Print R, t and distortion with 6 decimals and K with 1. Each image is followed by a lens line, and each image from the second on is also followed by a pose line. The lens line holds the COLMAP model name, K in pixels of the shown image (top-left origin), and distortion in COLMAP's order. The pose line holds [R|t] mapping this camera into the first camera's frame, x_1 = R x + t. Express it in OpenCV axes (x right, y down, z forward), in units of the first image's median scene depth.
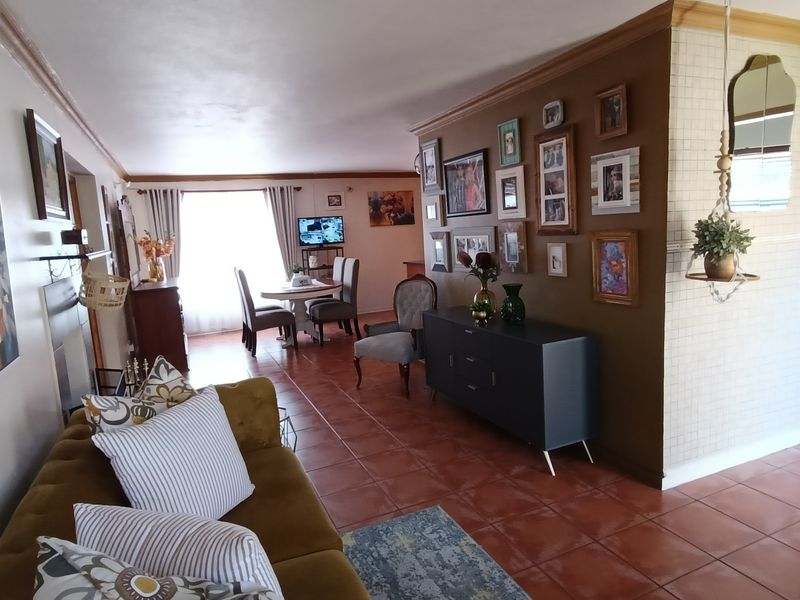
lens RADIAL K [[509.6, 0, 397.1], [0, 509.6, 299.4], [0, 0, 1]] dist [0.006652, 0.006275]
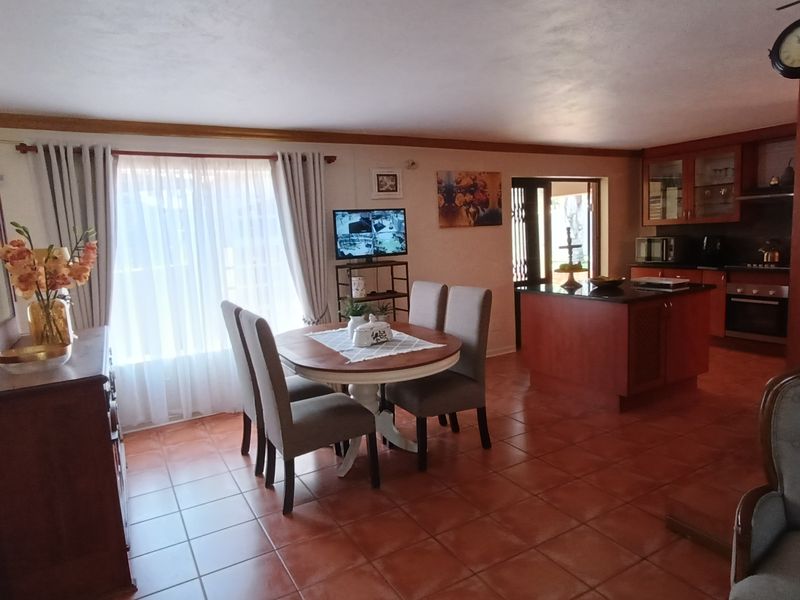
lens RADIAL K [[509.6, 0, 405.9], [0, 509.6, 299.0], [0, 0, 1]] dist [0.006652, 0.006275]
pose [[0.992076, -0.002995, 0.125601, -0.183644], [0.004832, 0.999886, -0.014326, -0.052489], [-0.125544, 0.014819, 0.991977, 0.427950]]
